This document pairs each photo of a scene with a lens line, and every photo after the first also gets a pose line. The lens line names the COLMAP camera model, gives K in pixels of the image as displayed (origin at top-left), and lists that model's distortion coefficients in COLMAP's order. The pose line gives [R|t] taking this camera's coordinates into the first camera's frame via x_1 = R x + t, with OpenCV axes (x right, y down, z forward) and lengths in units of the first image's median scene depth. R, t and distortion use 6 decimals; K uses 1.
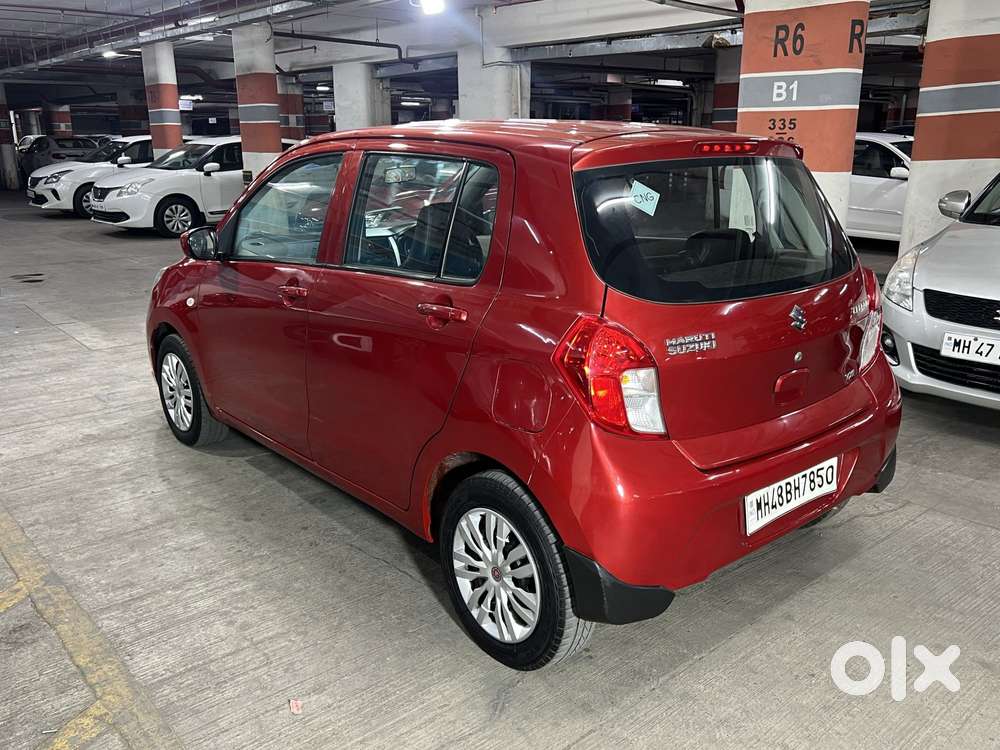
lens RADIAL K [[858.6, 0, 501.3], [0, 858.6, 375.5], [0, 0, 1]] dist [0.048474, -0.017441]
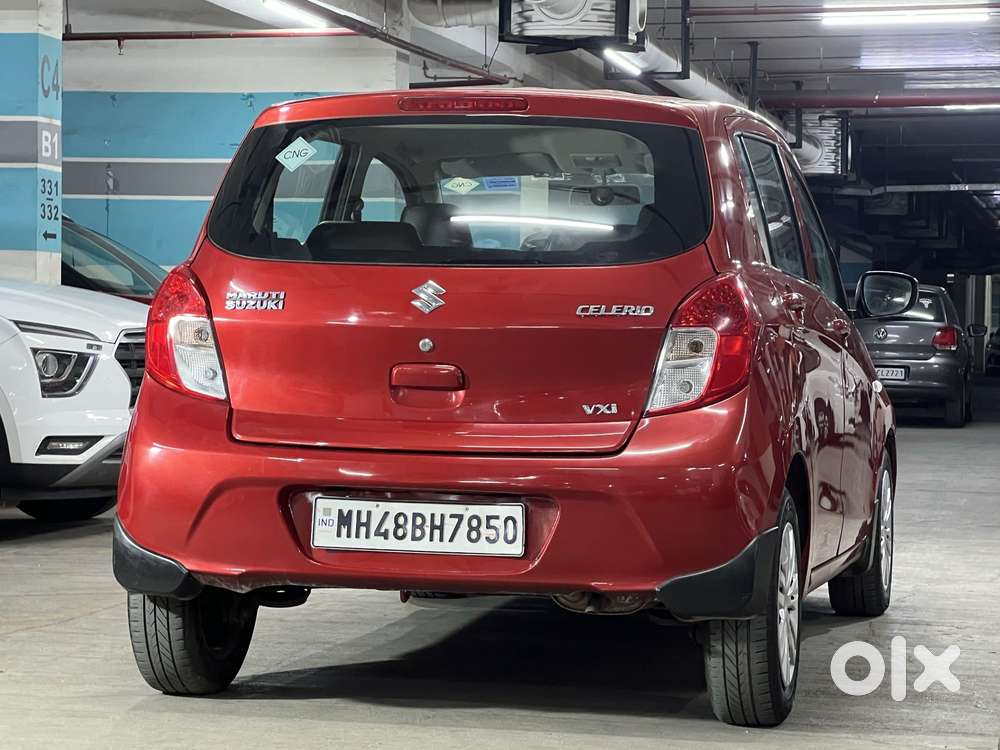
lens RADIAL K [[2740.8, 0, 490.1], [0, 2740.8, 374.0], [0, 0, 1]] dist [0.158451, 0.000000]
pose [[0.584387, 0.025774, -0.811065, 2.347089], [-0.237878, 0.961028, -0.140856, 0.333530], [0.775826, 0.275249, 0.567743, -0.369862]]
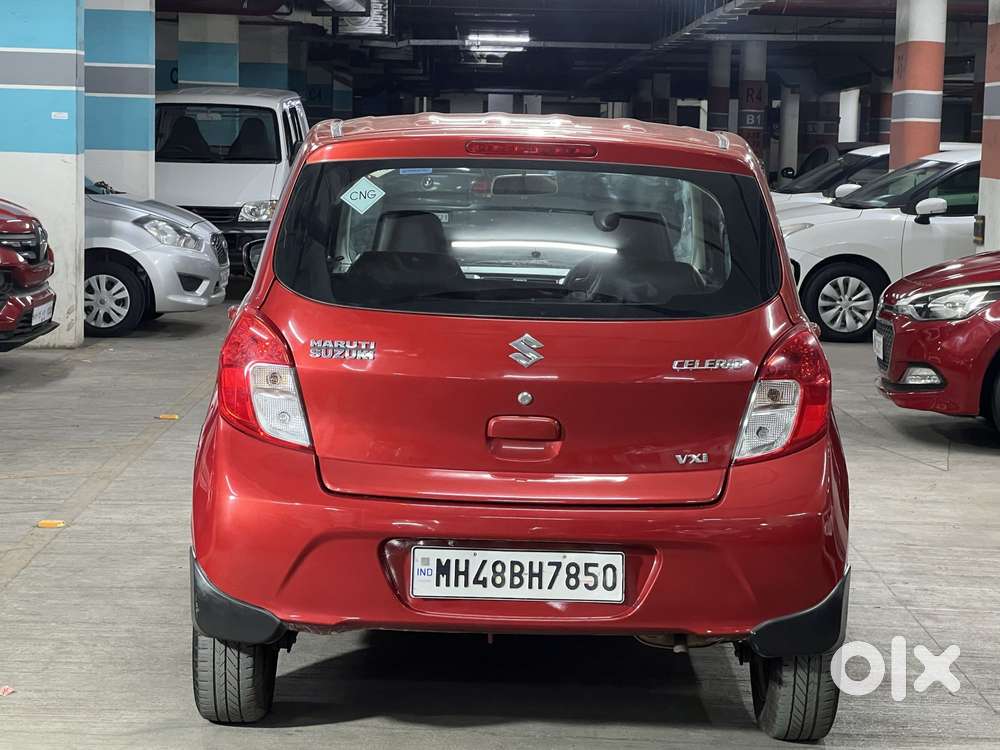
lens RADIAL K [[2378.9, 0, 510.6], [0, 2378.9, 370.6], [0, 0, 1]] dist [0.189192, 0.000000]
pose [[0.762331, 0.089299, -0.640997, 1.705853], [-0.203235, 0.973364, -0.106103, 0.186252], [0.614449, 0.211159, 0.760174, -0.690677]]
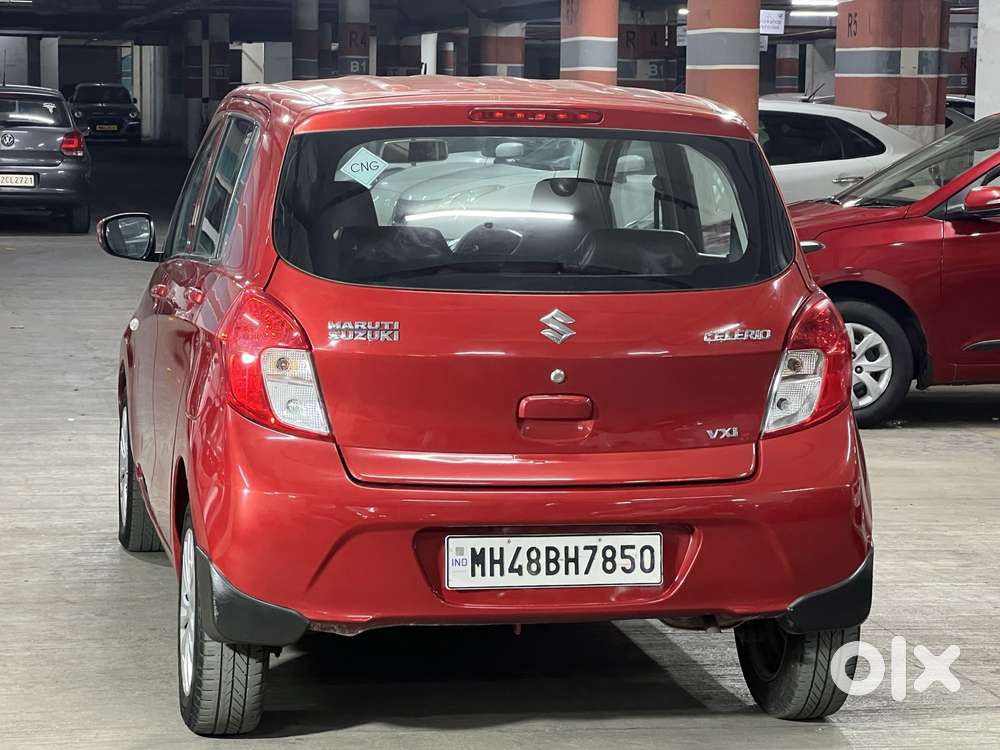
lens RADIAL K [[2740.8, 0, 520.6], [0, 2740.8, 357.9], [0, 0, 1]] dist [0.158451, 0.000000]
pose [[0.876297, 0.065739, -0.477265, 1.441489], [-0.149121, 0.979008, -0.138948, 0.299272], [0.458112, 0.192930, 0.867705, -1.122091]]
